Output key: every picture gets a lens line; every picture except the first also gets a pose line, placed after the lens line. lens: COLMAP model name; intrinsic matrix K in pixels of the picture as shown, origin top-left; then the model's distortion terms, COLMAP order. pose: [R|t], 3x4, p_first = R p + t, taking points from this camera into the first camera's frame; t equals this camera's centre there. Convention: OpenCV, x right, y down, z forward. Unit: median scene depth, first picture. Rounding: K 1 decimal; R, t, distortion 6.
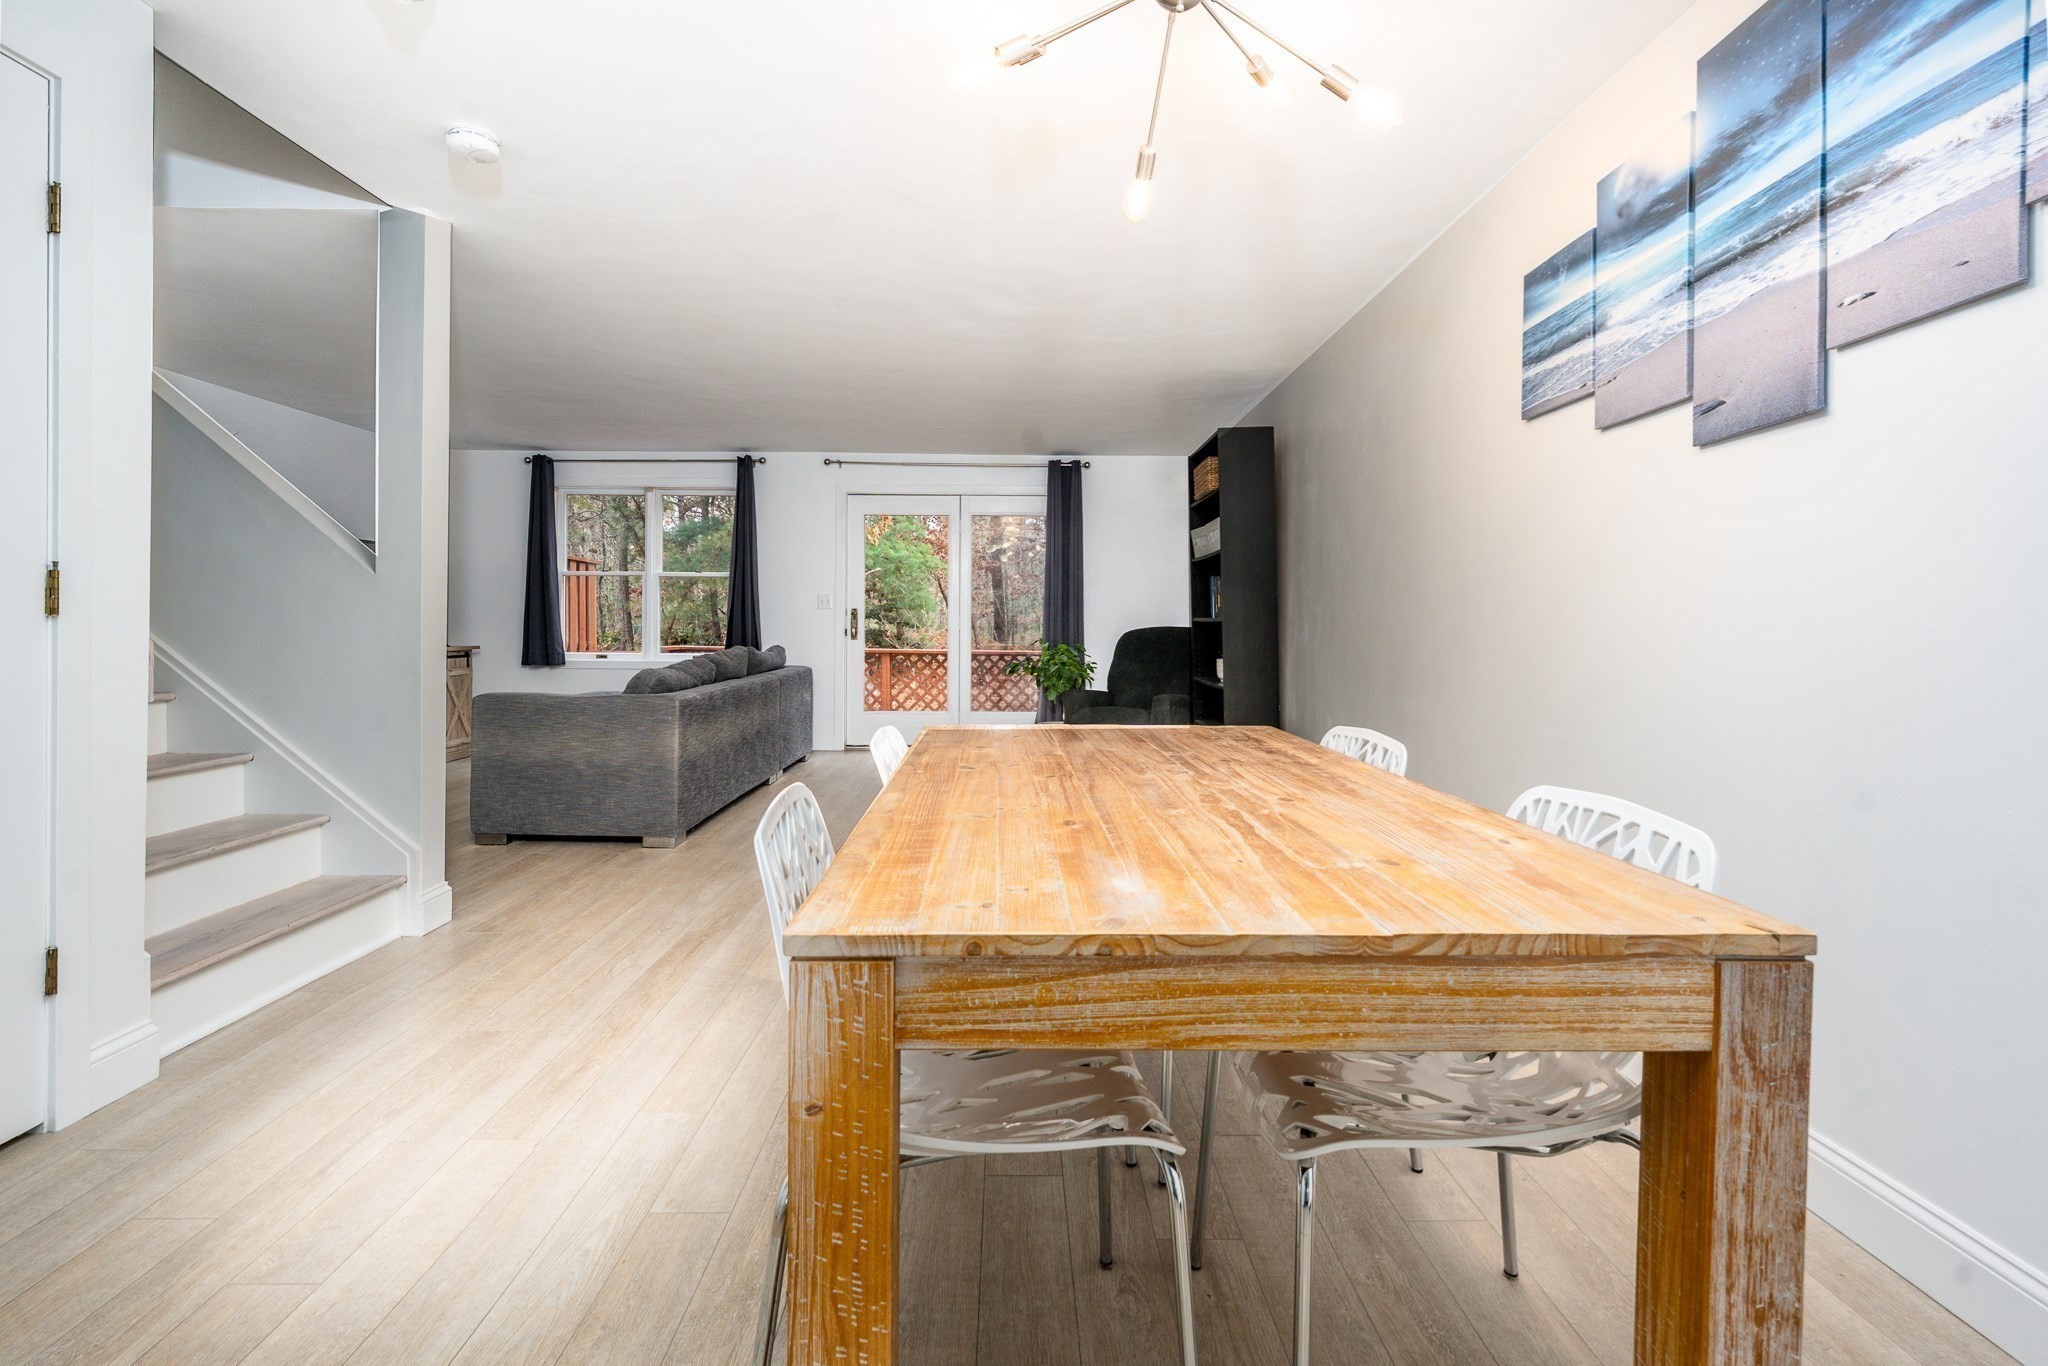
lens RADIAL K [[906.8, 0, 1026.7], [0, 906.8, 620.9], [0, 0, 1]] dist [0.001043, 0.000153]
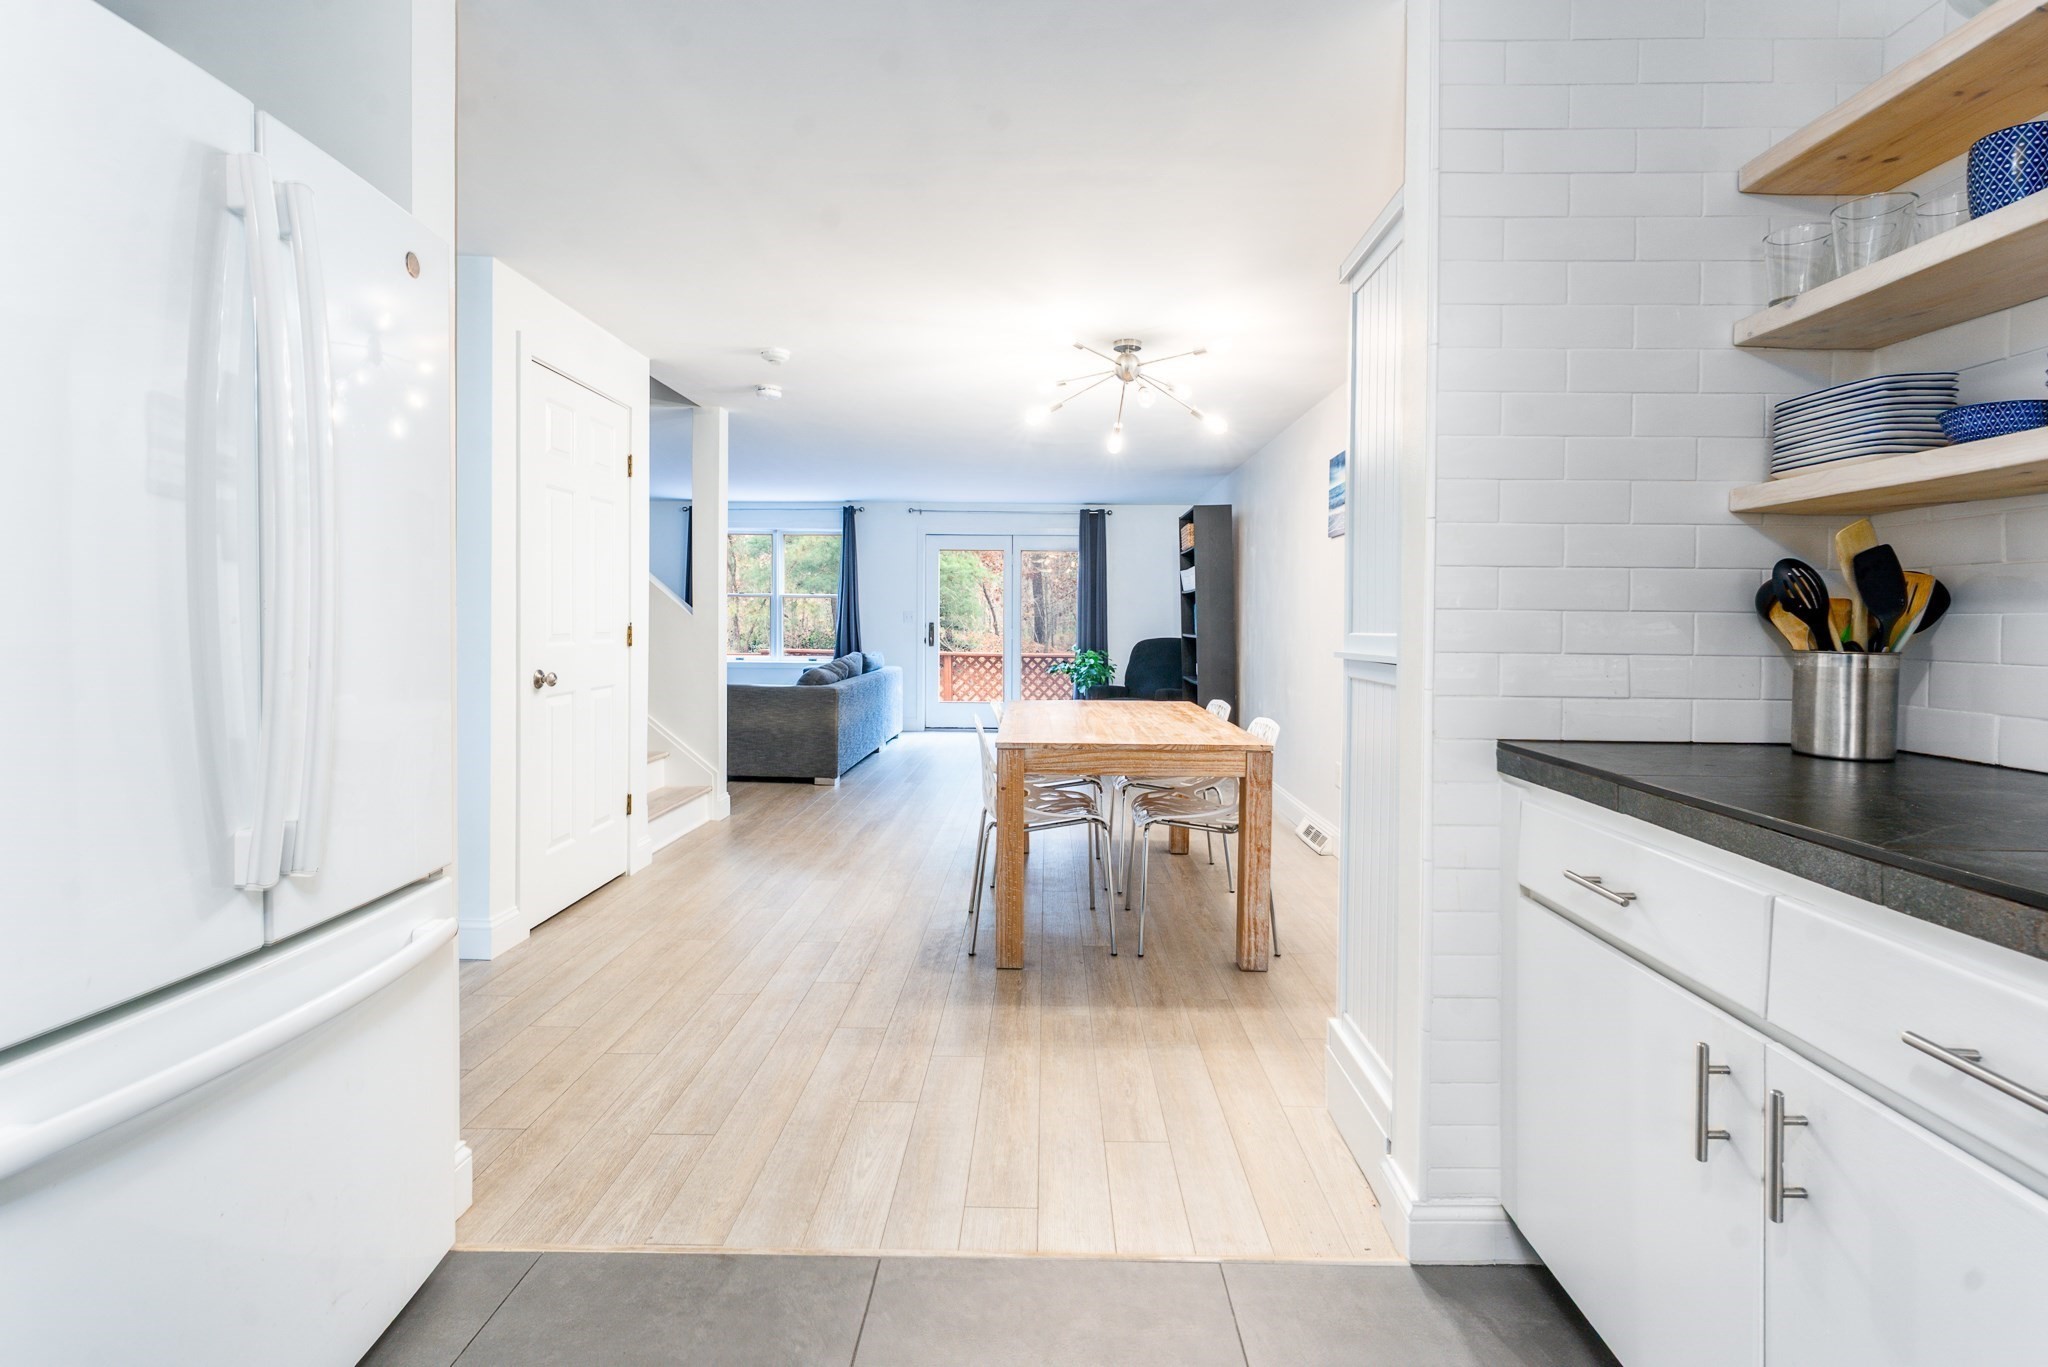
lens RADIAL K [[910.3, 0, 1041.9], [0, 910.3, 632.1], [0, 0, 1]] dist [0.000622, 0.000043]
pose [[0.999656, 0.001312, -0.026178, 0.003062], [-0.000953, 0.999905, 0.013753, -0.019625], [0.026194, -0.013723, 0.999563, -0.325442]]
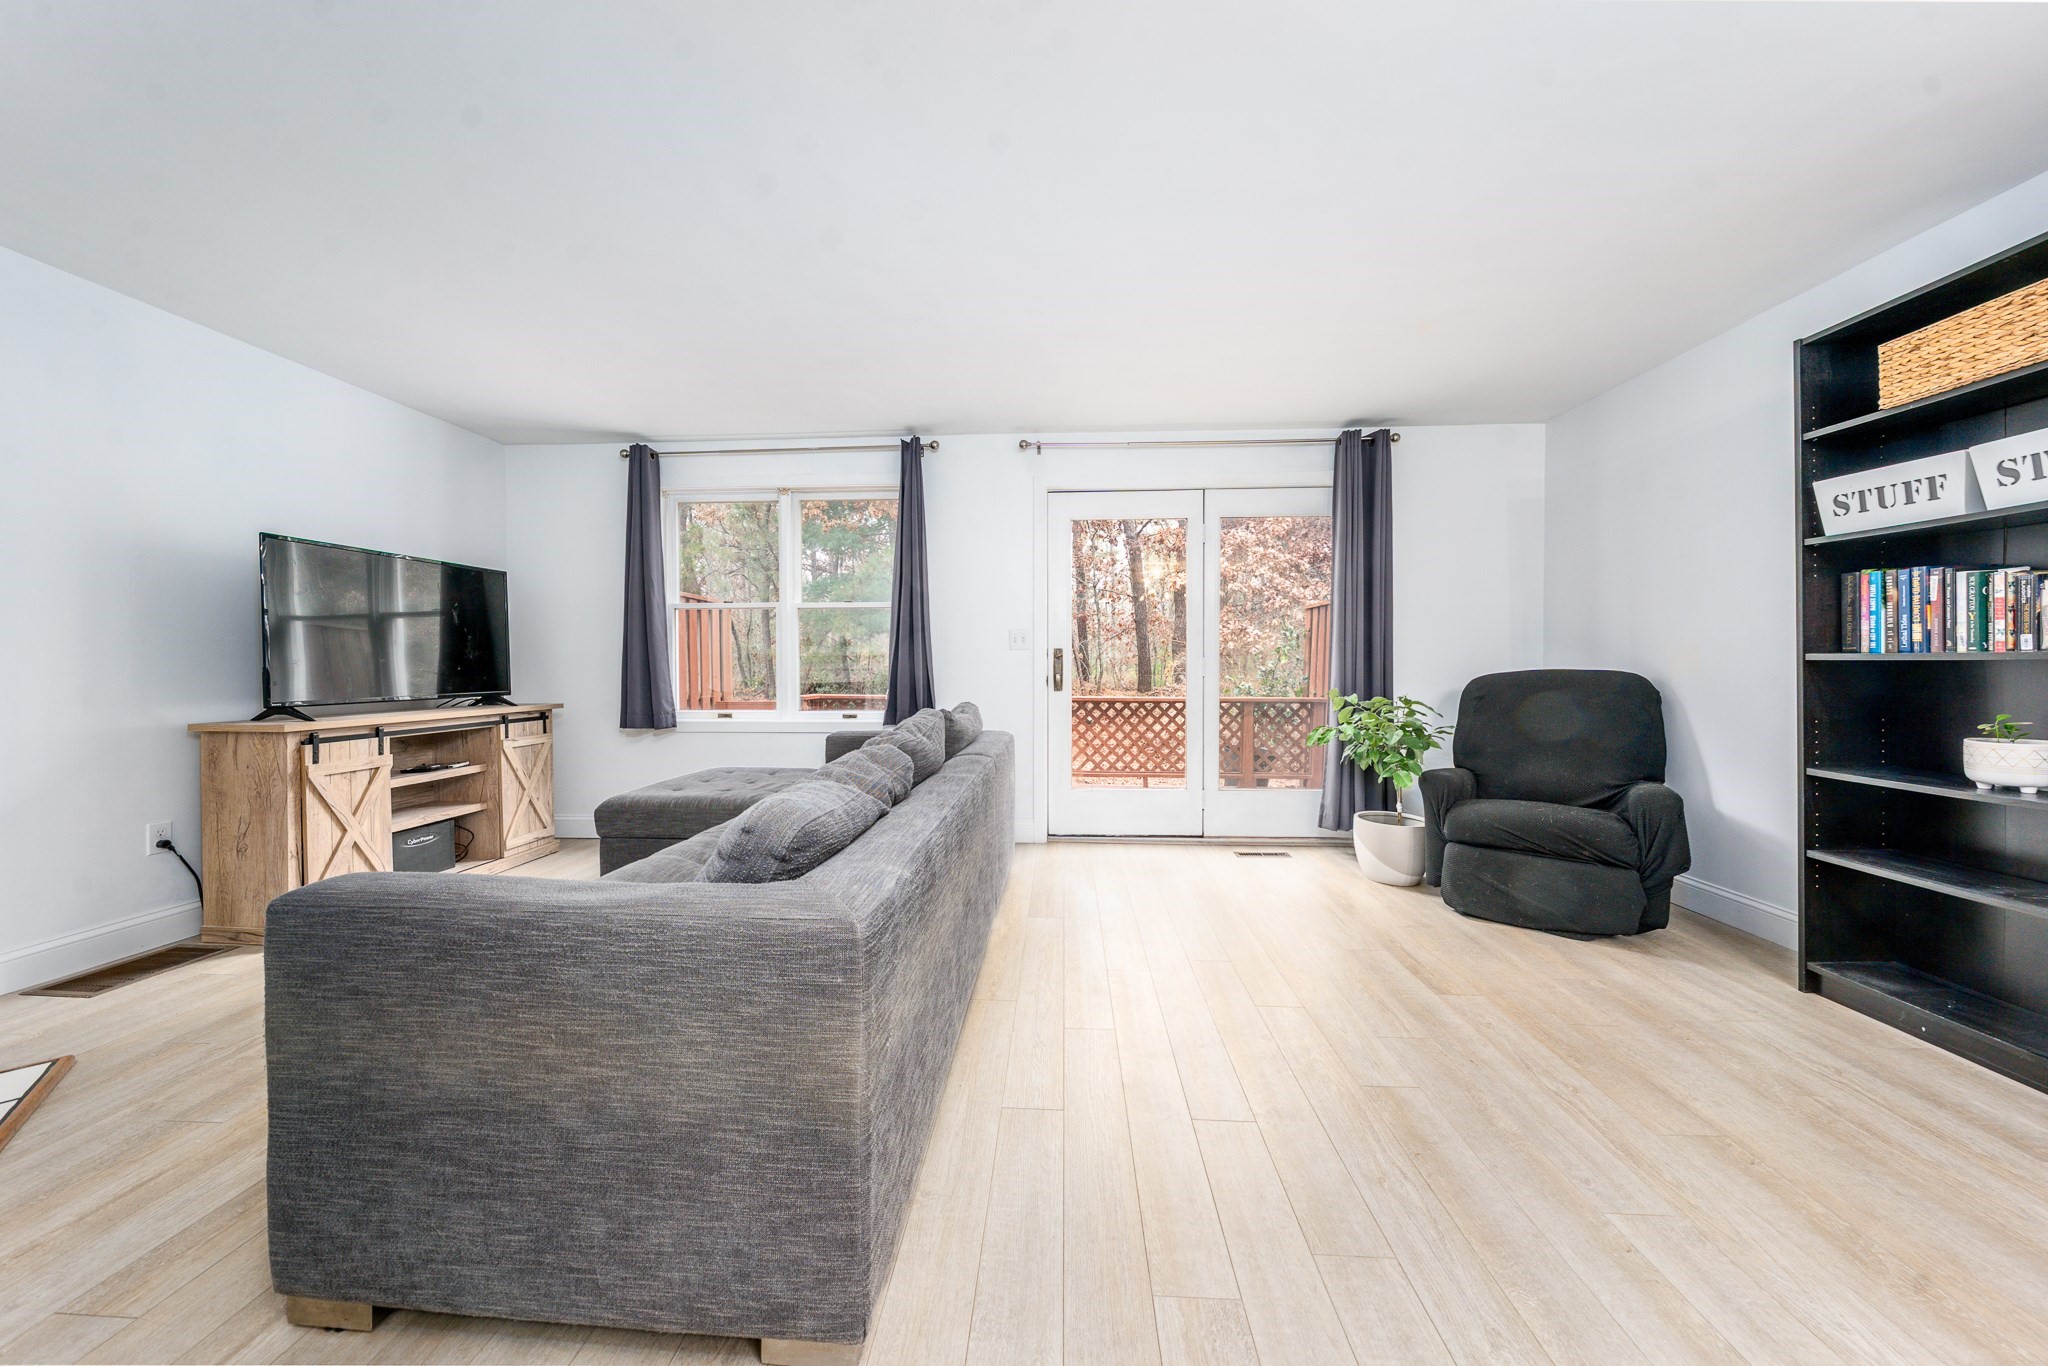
lens RADIAL K [[718.2, 0, 1024.8], [0, 718.2, 656.8], [0, 0, 1]] dist [-0.001069, -0.000114]
pose [[0.996993, -0.010669, -0.076748, -0.185269], [0.009846, 0.999890, -0.011092, -0.000751], [0.076858, 0.010303, 0.996989, 0.453144]]
